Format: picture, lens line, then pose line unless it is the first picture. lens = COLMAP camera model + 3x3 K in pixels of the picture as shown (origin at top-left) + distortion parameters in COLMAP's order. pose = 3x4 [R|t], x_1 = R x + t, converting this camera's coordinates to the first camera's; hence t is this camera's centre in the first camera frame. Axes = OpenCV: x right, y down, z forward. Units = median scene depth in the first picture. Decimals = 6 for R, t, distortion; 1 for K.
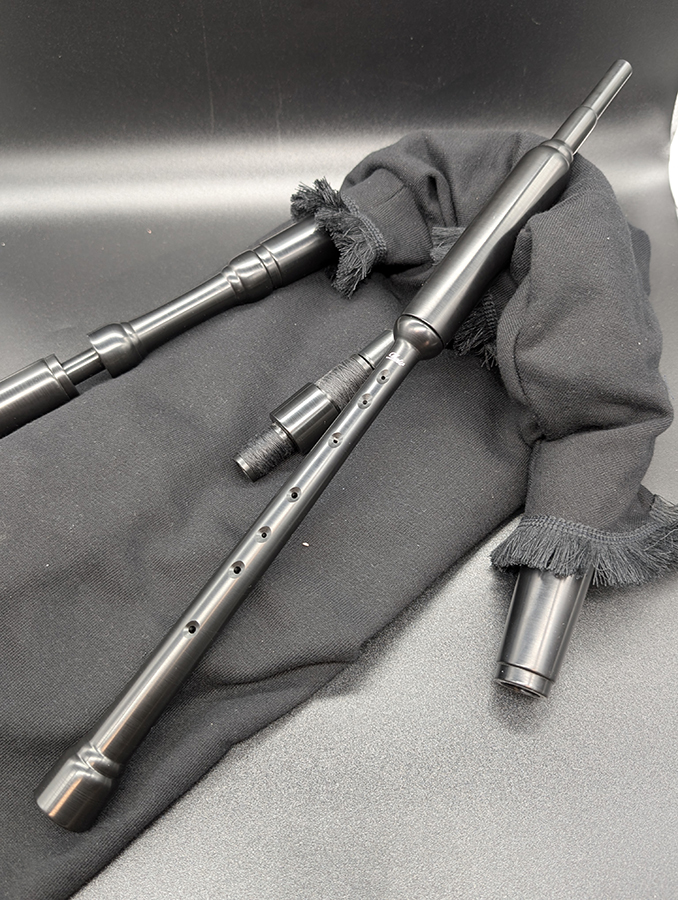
lens RADIAL K [[617.0, 0, 339.0], [0, 617.0, 450.0], [0, 0, 1]] dist [-0.042141, 0.006227]
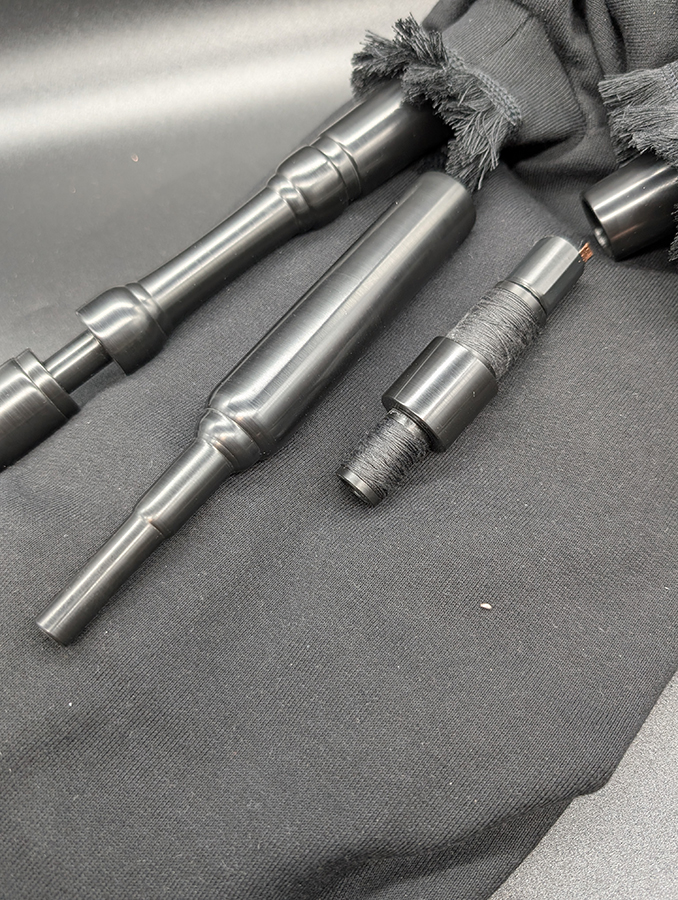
lens RADIAL K [[617.0, 0, 339.0], [0, 617.0, 450.0], [0, 0, 1]] dist [-0.042141, 0.006227]
pose [[0.991376, -0.131048, -0.000230, -0.156383], [0.130689, 0.988531, 0.075676, -0.057023], [-0.009690, -0.075053, 0.997132, 0.348320]]
